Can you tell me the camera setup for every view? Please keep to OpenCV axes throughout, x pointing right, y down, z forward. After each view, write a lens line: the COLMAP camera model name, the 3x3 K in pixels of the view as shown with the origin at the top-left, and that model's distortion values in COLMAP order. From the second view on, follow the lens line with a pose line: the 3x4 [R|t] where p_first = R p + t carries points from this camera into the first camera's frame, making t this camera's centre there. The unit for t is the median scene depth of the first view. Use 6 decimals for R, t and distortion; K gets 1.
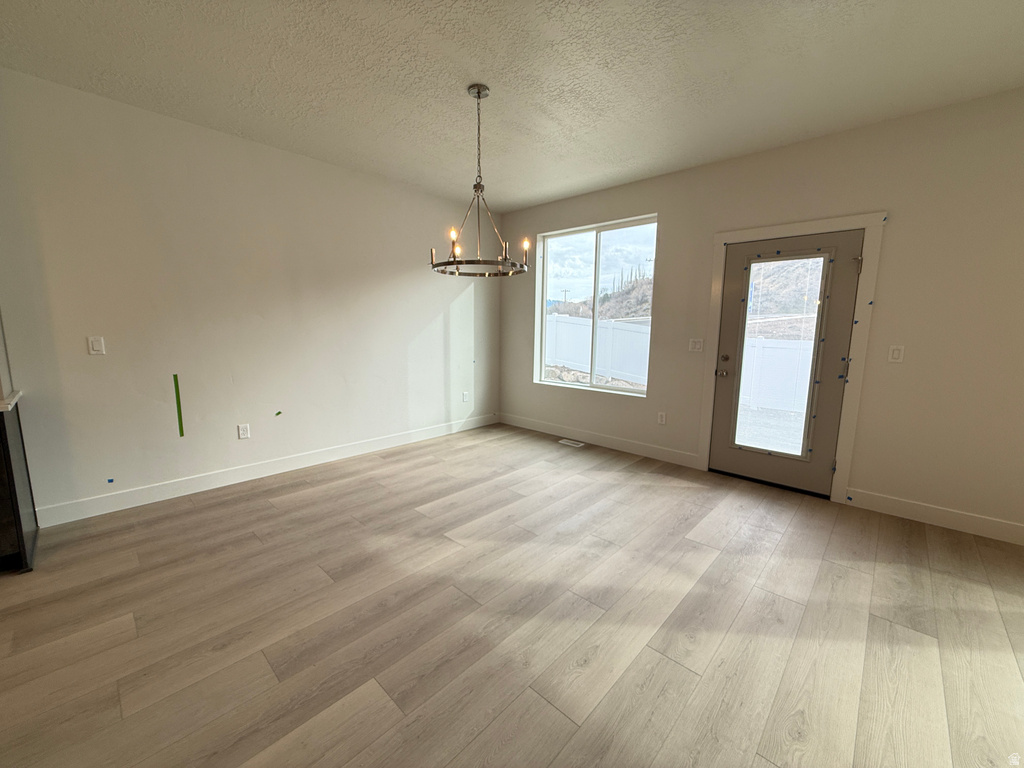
lens RADIAL K [[408.3, 0, 520.9], [0, 408.3, 387.5], [0, 0, 1]] dist [0.001213, -0.000162]
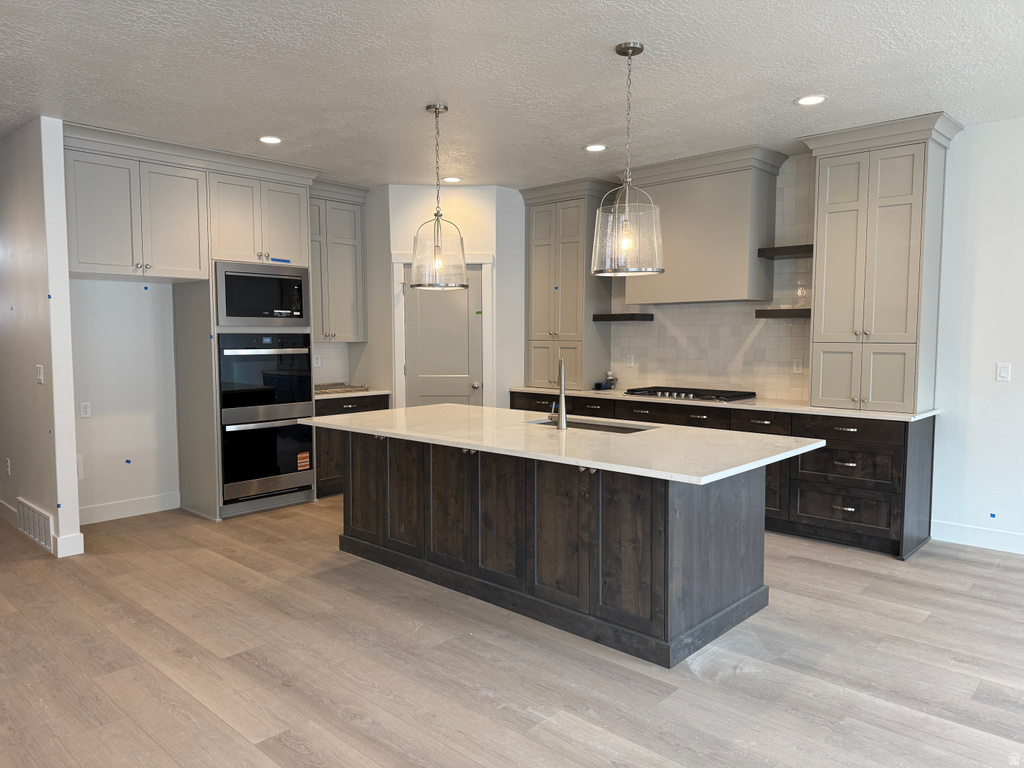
lens RADIAL K [[709.8, 0, 518.6], [0, 709.8, 386.0], [0, 0, 1]] dist [0.029549, -0.007193]
pose [[0.005250, 0.058277, -0.998287, 0.775014], [-0.150883, 0.986917, 0.056820, 0.007800], [0.988538, 0.150326, 0.013974, -0.178627]]
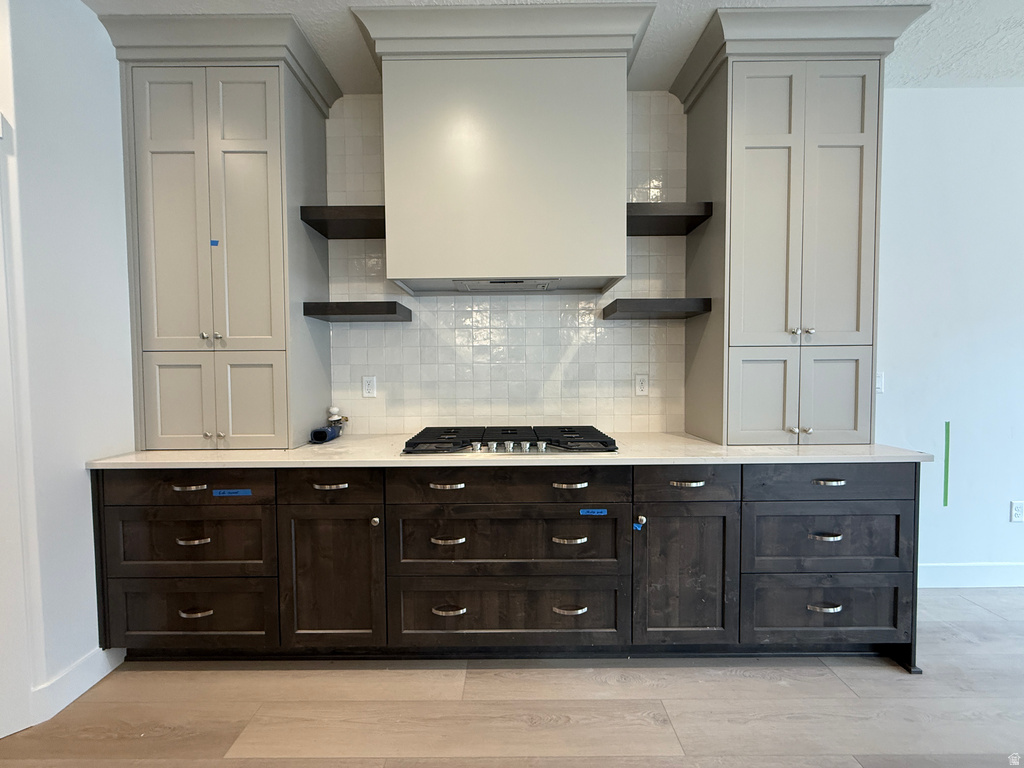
lens RADIAL K [[408.3, 0, 507.6], [0, 408.3, 383.8], [0, 0, 1]] dist [0.001213, -0.000162]
pose [[0.675259, 0.006658, -0.737551, -1.113897], [-0.091096, 0.993056, -0.074438, 0.037627], [0.731934, 0.117453, 0.671177, -0.132707]]
